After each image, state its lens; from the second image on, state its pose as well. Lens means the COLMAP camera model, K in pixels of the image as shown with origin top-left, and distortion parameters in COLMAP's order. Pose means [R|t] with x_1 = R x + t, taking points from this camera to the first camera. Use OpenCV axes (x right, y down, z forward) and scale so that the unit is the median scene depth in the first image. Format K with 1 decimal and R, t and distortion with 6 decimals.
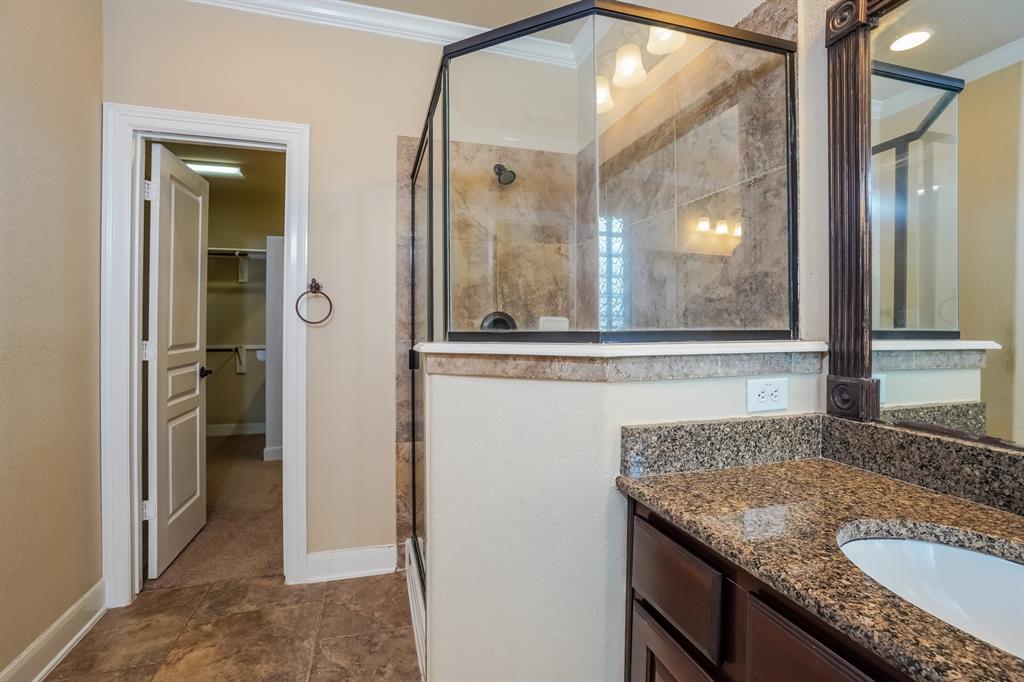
lens RADIAL K [[462.1, 0, 510.1], [0, 462.1, 319.9], [0, 0, 1]] dist [-0.001715, 0.000085]
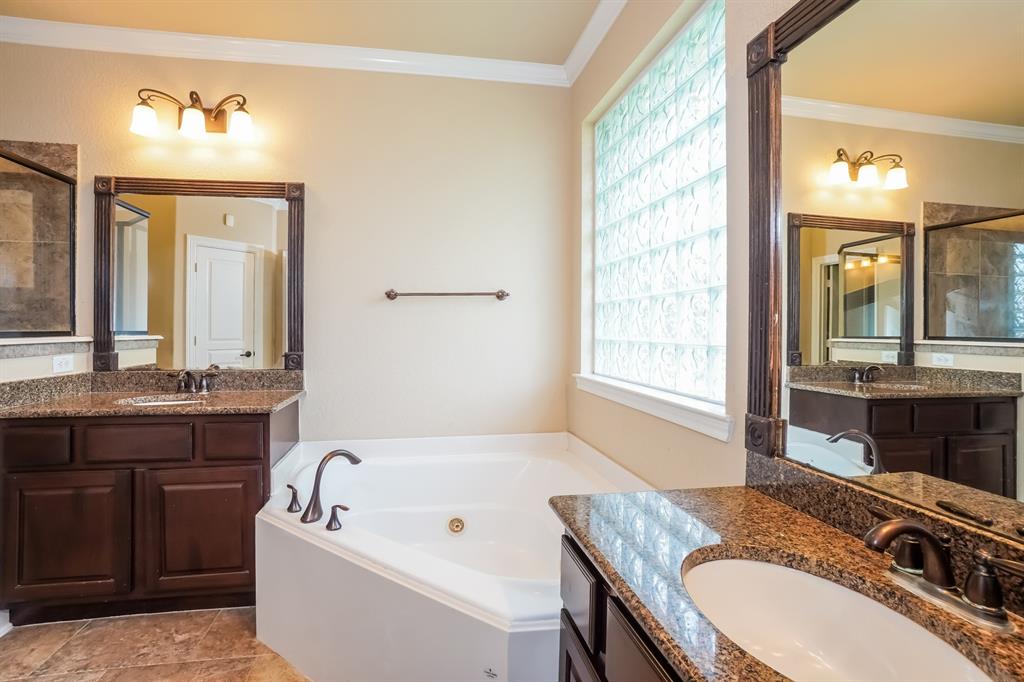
lens RADIAL K [[457.1, 0, 506.7], [0, 457.1, 331.6], [0, 0, 1]] dist [-0.028512, 0.000105]
pose [[0.109716, -0.002316, 0.993960, -1.045800], [-0.010006, 0.999944, 0.003434, 0.000498], [-0.993913, -0.010322, 0.109687, -1.012766]]
